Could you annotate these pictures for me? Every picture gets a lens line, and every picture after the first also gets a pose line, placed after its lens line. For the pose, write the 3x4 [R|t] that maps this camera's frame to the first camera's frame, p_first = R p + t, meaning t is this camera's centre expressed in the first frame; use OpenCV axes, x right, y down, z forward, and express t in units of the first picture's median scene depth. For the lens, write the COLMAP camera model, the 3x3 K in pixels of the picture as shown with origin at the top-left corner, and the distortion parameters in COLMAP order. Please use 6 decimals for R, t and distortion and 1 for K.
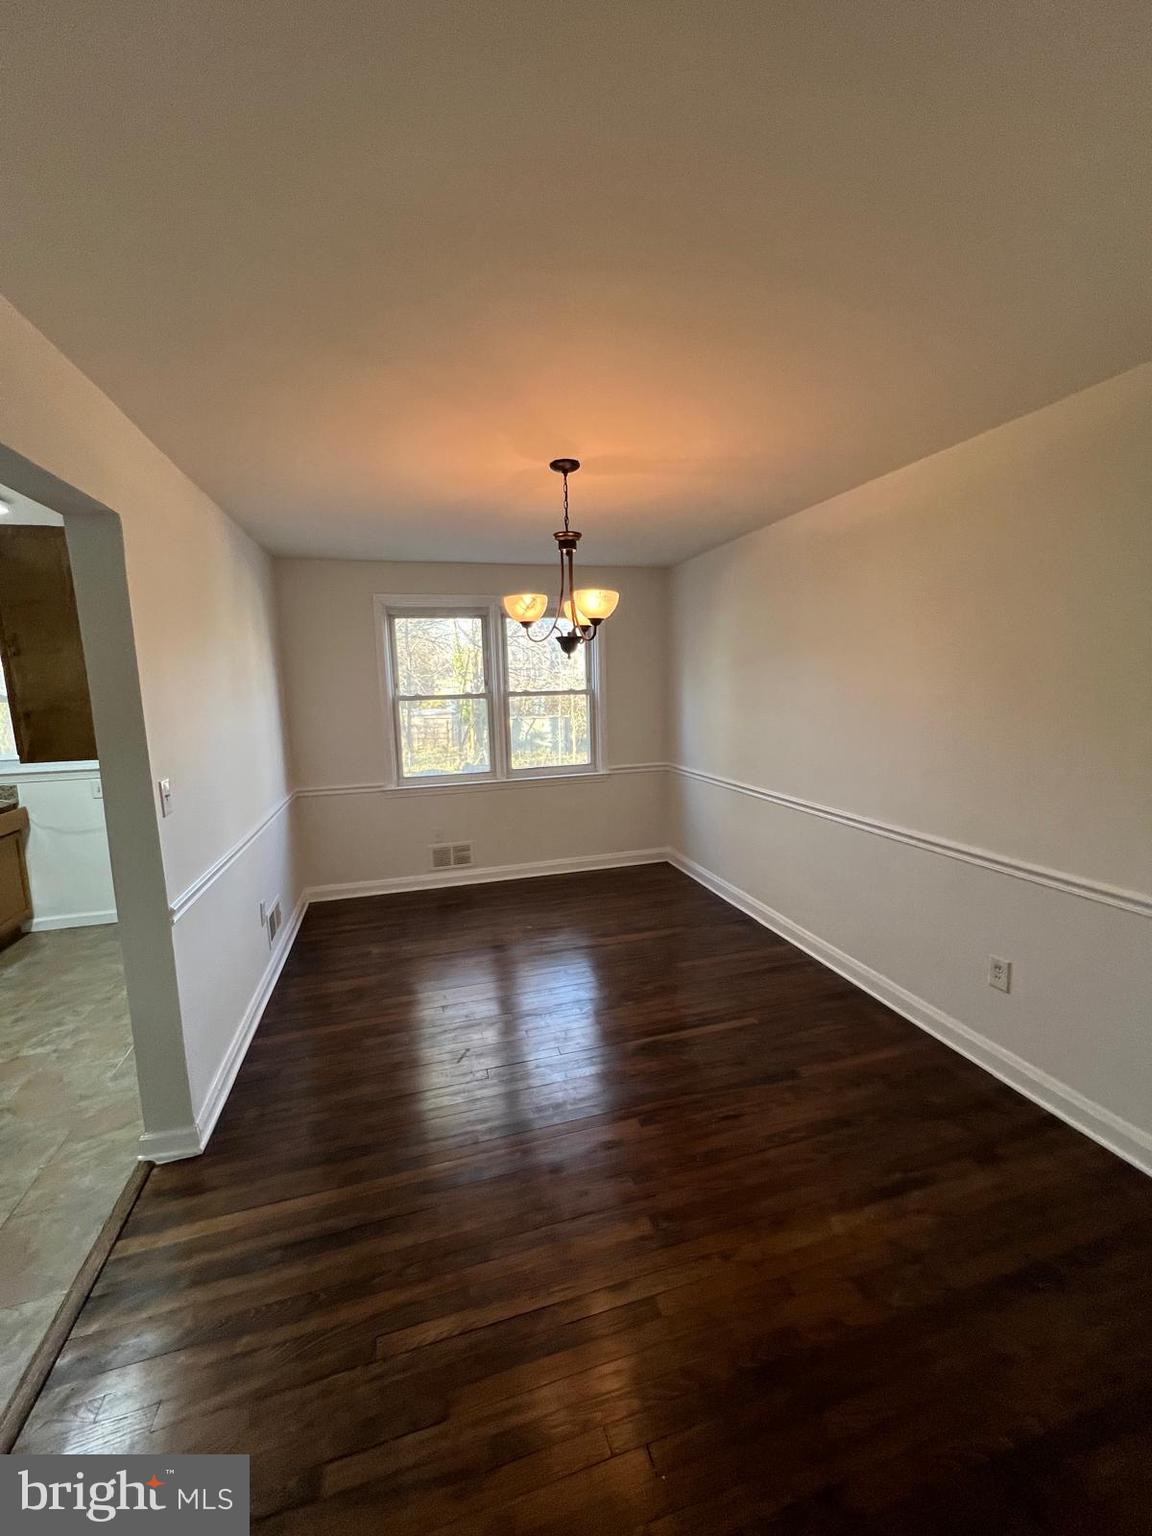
lens RADIAL K [[614.1, 0, 577.8], [0, 614.1, 763.4], [0, 0, 1]] dist [0.000012, -0.000127]
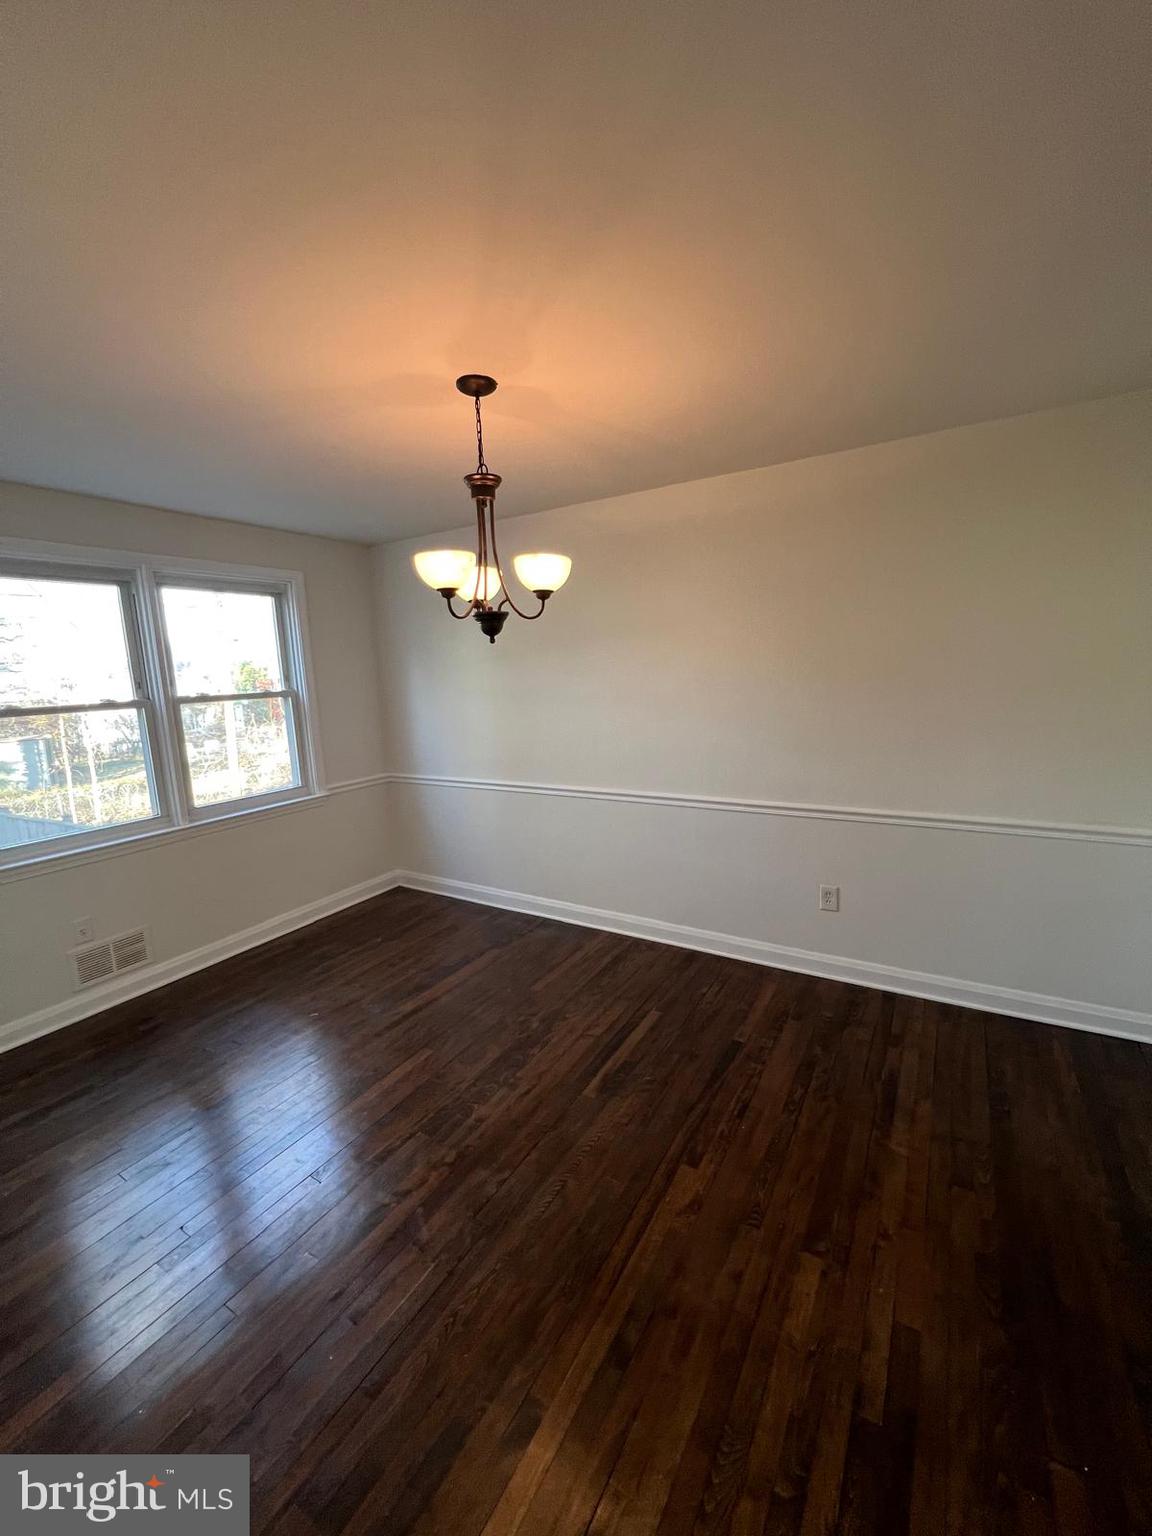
lens RADIAL K [[614.1, 0, 577.8], [0, 614.1, 763.4], [0, 0, 1]] dist [0.000012, -0.000127]
pose [[0.738206, -0.110080, 0.665534, -0.333928], [0.112298, 0.992883, 0.039663, -0.026827], [-0.665163, 0.045459, 0.745313, 0.259782]]
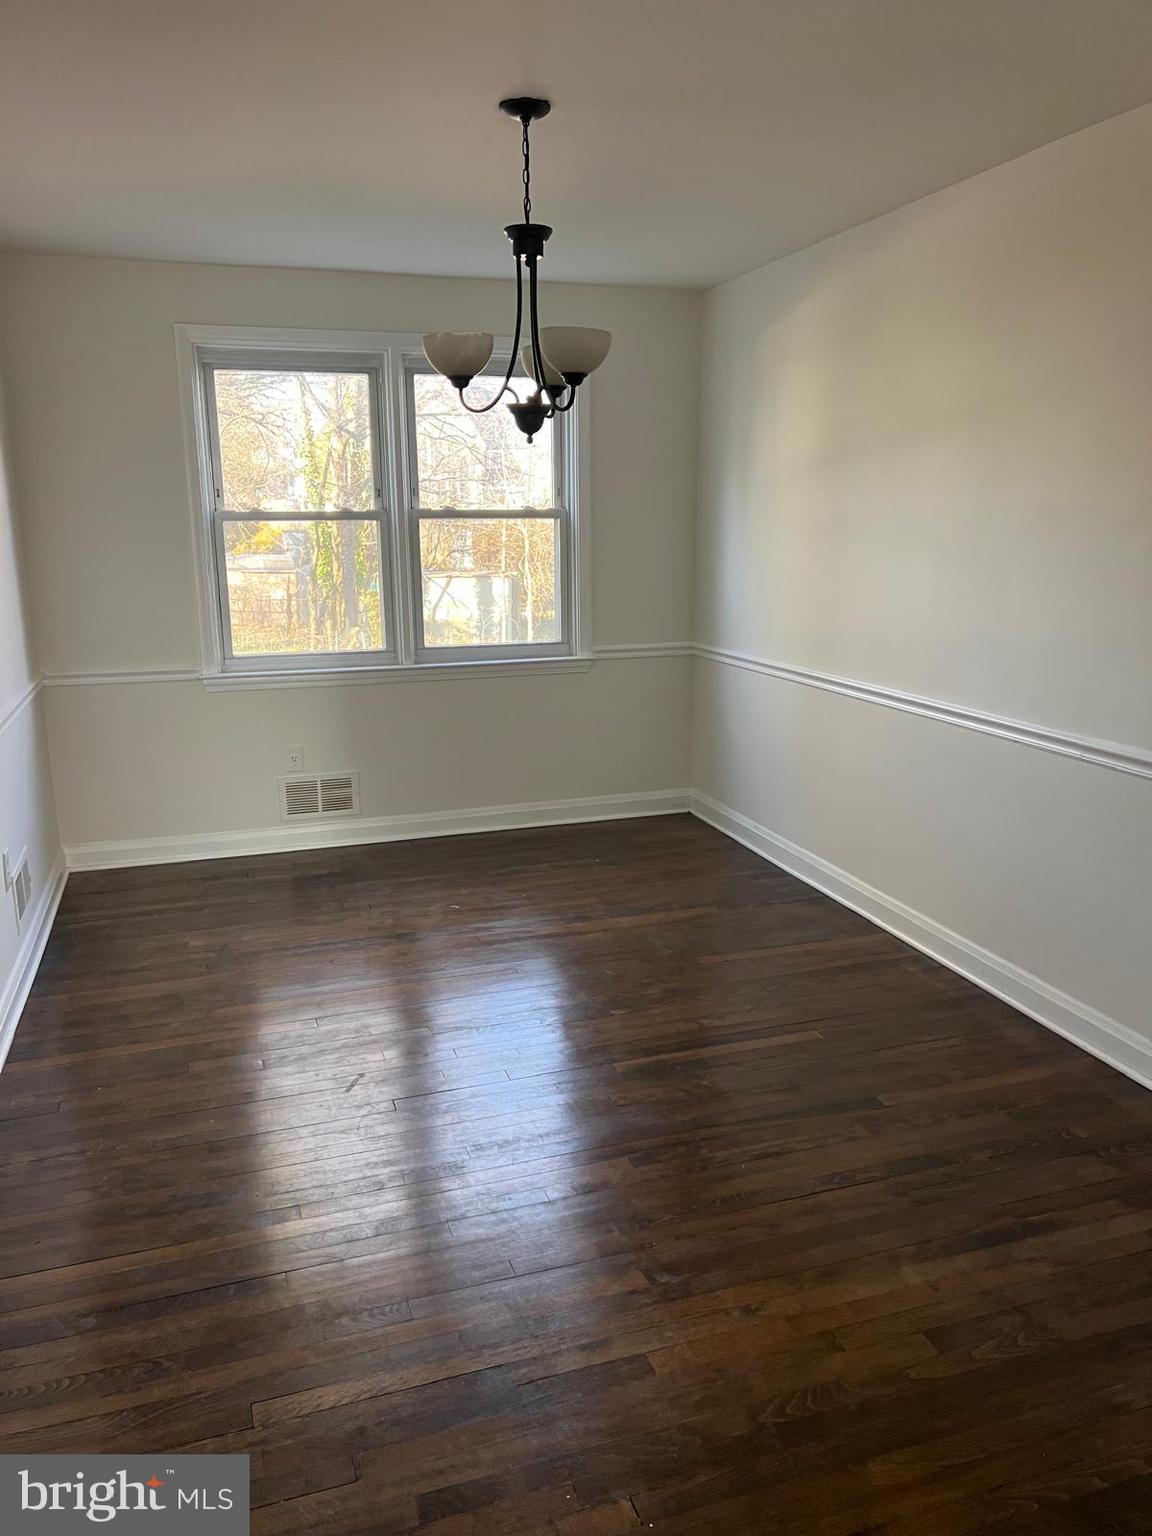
lens RADIAL K [[1149.1, 0, 580.5], [0, 1149.1, 762.3], [0, 0, 1]] dist [0.069703, -0.092343]
pose [[0.999130, 0.010128, 0.040464, -0.004919], [-0.013409, 0.996571, 0.081652, 0.036710], [-0.039498, -0.082123, 0.995839, -0.119251]]
